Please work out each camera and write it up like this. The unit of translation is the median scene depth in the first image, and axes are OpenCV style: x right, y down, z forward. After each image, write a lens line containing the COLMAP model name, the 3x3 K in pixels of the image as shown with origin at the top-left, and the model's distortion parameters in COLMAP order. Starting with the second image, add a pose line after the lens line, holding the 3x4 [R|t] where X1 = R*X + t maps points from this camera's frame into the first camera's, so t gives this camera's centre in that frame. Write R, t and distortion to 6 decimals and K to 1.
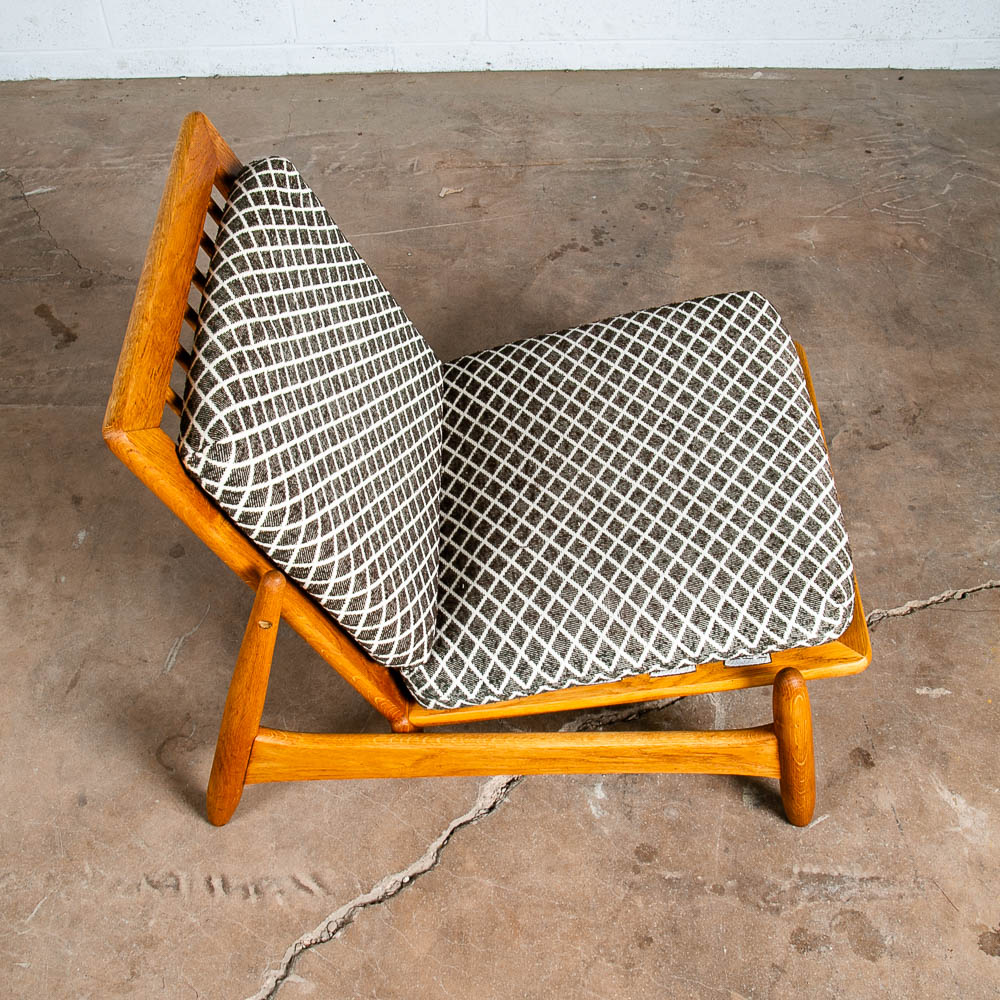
lens RADIAL K [[1205.4, 0, 500.3], [0, 1205.4, 484.7], [0, 0, 1]] dist [-0.072947, 0.000000]
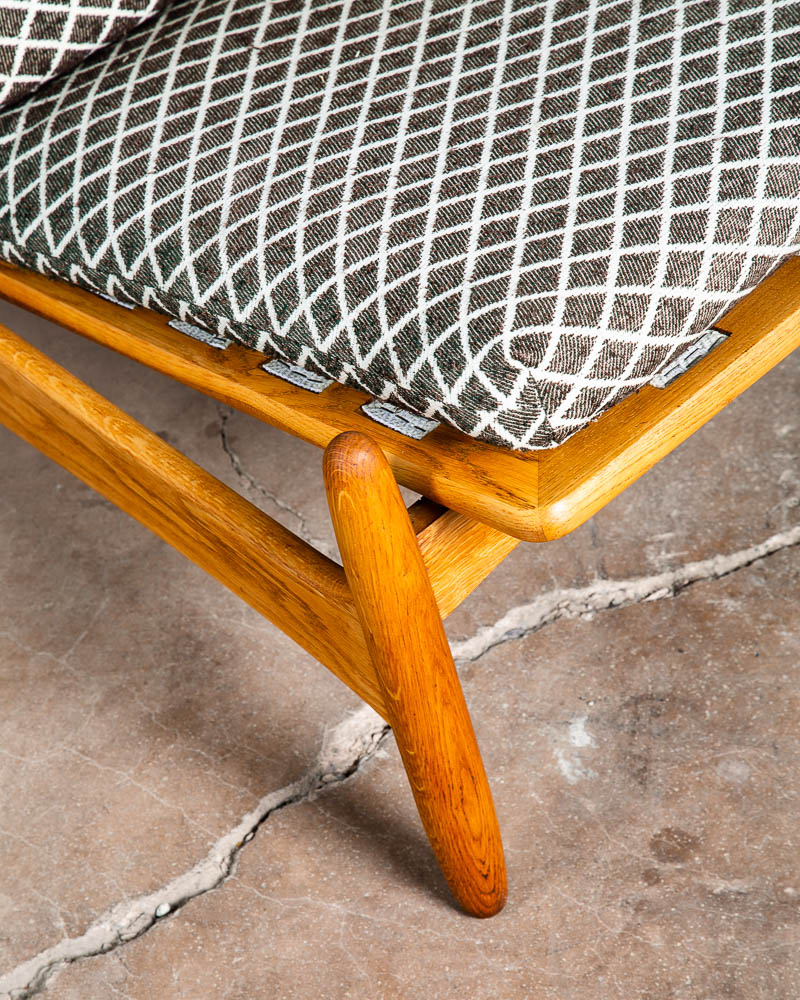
lens RADIAL K [[3015.6, 0, 411.3], [0, 3015.6, 532.1], [0, 0, 1]] dist [0.466038, 0.000000]
pose [[0.996931, -0.031050, -0.071871, 0.110558], [0.030559, 0.999502, -0.007913, 0.195339], [0.072081, 0.005693, 0.997383, -0.193450]]
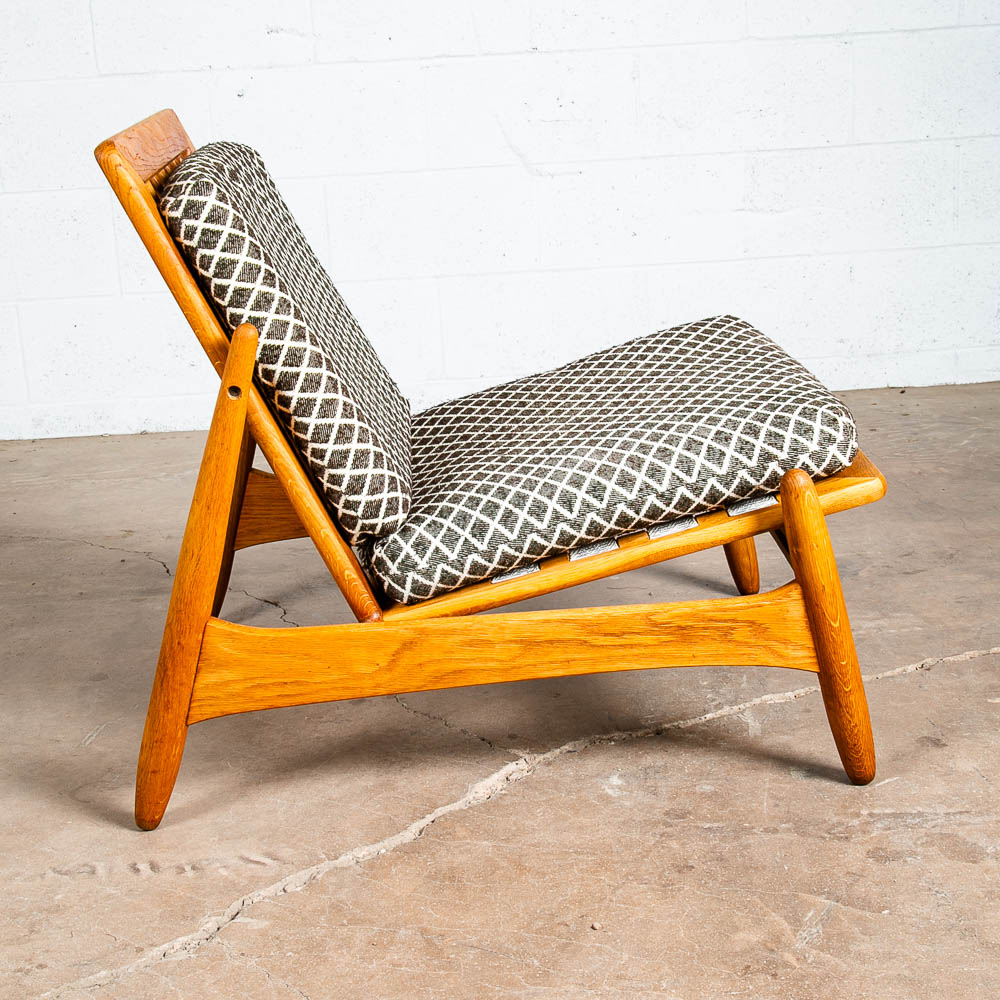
lens RADIAL K [[1656.8, 0, 498.1], [0, 1656.8, 489.9], [0, 0, 1]] dist [0.005899, 0.000000]
pose [[0.998319, -0.050032, 0.029253, -0.021896], [0.057938, 0.849112, -0.525026, 0.716587], [0.001429, 0.525838, 0.850584, -0.072118]]
